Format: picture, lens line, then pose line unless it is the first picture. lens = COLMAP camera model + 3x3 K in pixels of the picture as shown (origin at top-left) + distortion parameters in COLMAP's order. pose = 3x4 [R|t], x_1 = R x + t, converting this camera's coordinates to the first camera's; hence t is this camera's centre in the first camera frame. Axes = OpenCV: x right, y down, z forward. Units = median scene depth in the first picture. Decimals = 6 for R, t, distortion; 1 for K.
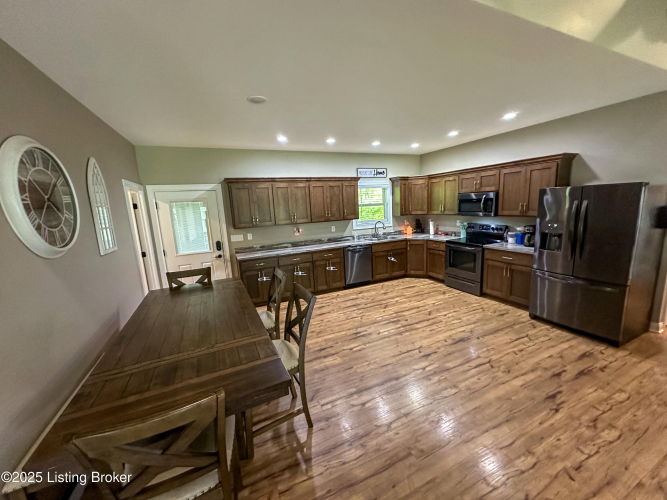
lens RADIAL K [[263.9, 0, 334.4], [0, 263.9, 248.5], [0, 0, 1]] dist [-0.003563, 0.000474]
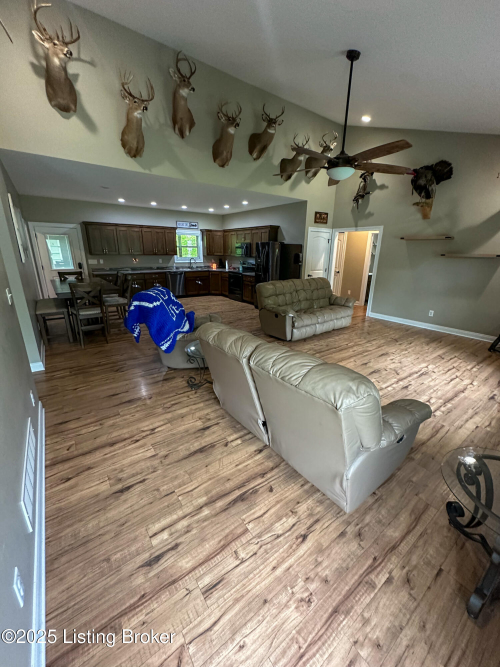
lens RADIAL K [[263.9, 0, 248.8], [0, 263.9, 333.0], [0, 0, 1]] dist [-0.003563, 0.000474]
pose [[0.977262, 0.003029, 0.212015, 0.199881], [-0.031231, 0.991048, 0.129798, 0.145113], [-0.209724, -0.133469, 0.968608, -0.744562]]
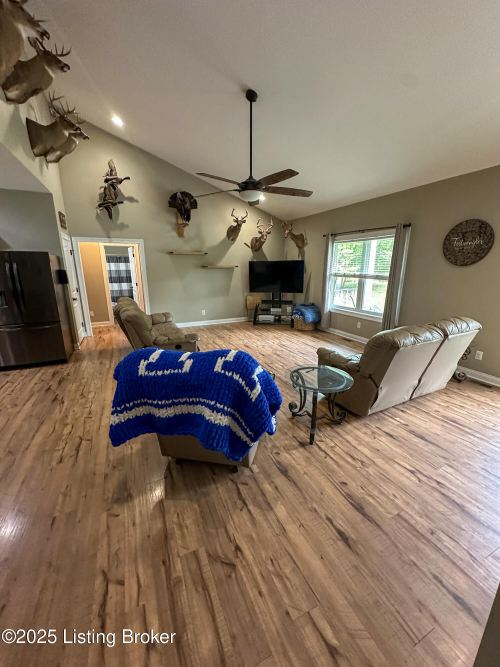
lens RADIAL K [[263.9, 0, 246.8], [0, 263.9, 335.0], [0, 0, 1]] dist [-0.003563, 0.000474]
pose [[-0.006245, -0.202538, 0.979255, -0.231056], [0.163921, 0.965820, 0.200804, 0.052719], [-0.986454, 0.161774, 0.027168, -0.053041]]
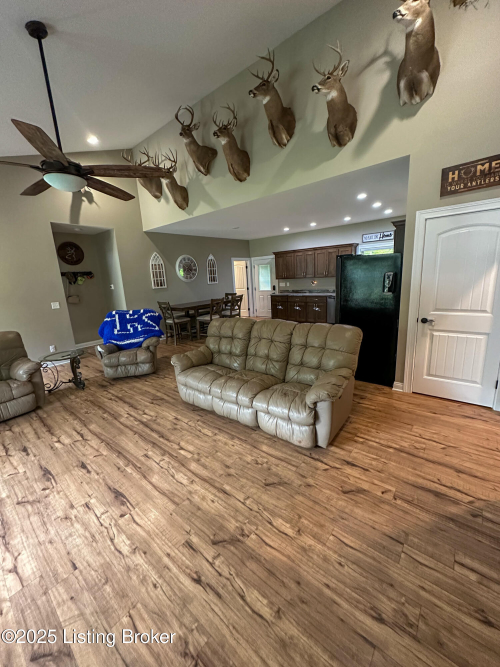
lens RADIAL K [[263.9, 0, 250.1], [0, 263.9, 333.0], [0, 0, 1]] dist [-0.003563, 0.000474]
pose [[0.444887, 0.221140, -0.867855, 1.187474], [-0.119664, 0.975024, 0.187105, -0.027077], [0.887556, 0.020610, 0.460238, -0.030075]]
